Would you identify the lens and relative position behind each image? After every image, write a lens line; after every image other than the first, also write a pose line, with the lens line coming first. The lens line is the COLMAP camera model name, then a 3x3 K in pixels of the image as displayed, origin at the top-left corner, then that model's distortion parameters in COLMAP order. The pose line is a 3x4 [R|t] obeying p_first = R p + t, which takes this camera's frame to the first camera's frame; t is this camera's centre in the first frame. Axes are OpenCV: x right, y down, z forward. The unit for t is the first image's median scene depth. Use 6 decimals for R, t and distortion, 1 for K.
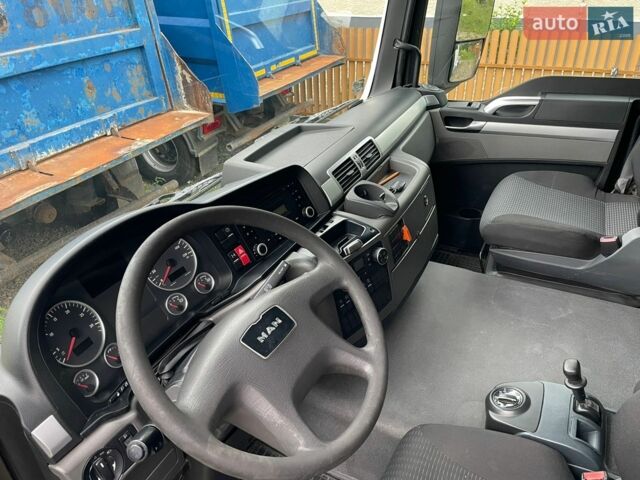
lens RADIAL K [[479.5, 0, 320.0], [0, 479.5, 240.0], [0, 0, 1]] dist [0.090309, -0.135153]
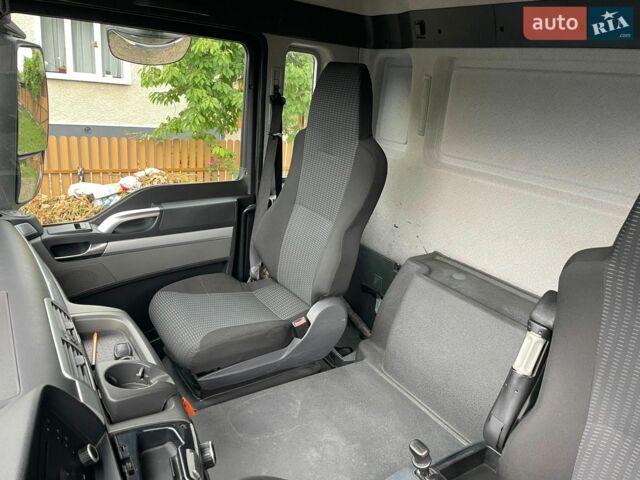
lens RADIAL K [[479.5, 0, 320.0], [0, 479.5, 240.0], [0, 0, 1]] dist [0.090309, -0.135153]
pose [[0.488064, -0.188680, 0.852170, -0.210355], [0.351569, 0.936143, 0.005918, -0.128508], [-0.798869, 0.296709, 0.523232, 0.270290]]
